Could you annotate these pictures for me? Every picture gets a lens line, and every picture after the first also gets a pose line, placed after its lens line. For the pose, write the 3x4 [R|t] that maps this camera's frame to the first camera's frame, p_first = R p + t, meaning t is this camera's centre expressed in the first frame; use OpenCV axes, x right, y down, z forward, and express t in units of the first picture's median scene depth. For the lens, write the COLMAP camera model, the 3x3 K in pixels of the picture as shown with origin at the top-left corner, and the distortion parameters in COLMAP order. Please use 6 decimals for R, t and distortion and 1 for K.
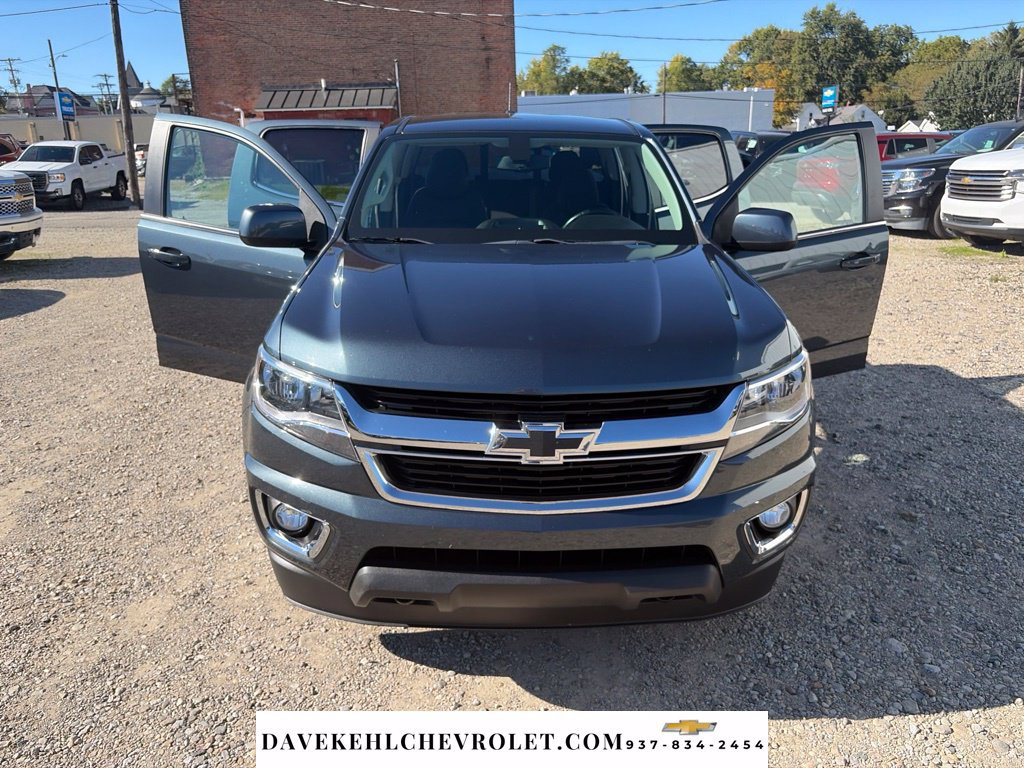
lens RADIAL K [[783.9, 0, 519.2], [0, 783.9, 387.1], [0, 0, 1]] dist [0.035233, -0.044219]
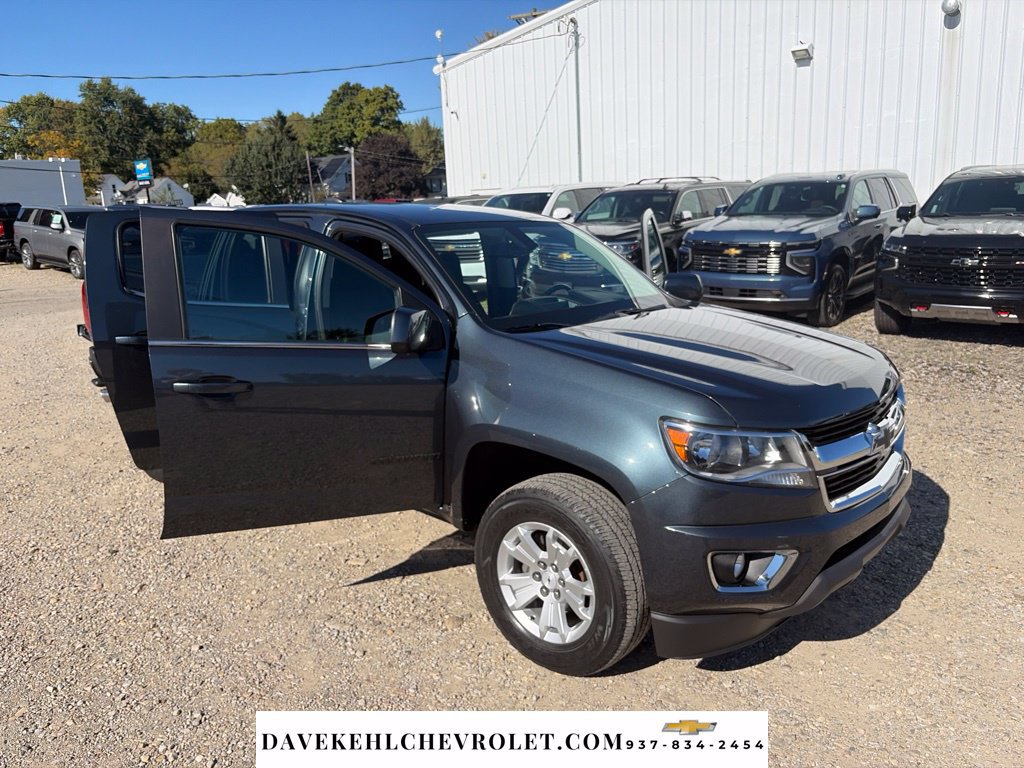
lens RADIAL K [[783.9, 0, 510.3], [0, 783.9, 384.1], [0, 0, 1]] dist [0.035233, -0.044219]
pose [[0.679338, -0.167458, 0.714463, -0.395595], [0.228536, 0.973475, 0.010866, -0.052316], [-0.697331, 0.155899, 0.699589, 0.111535]]
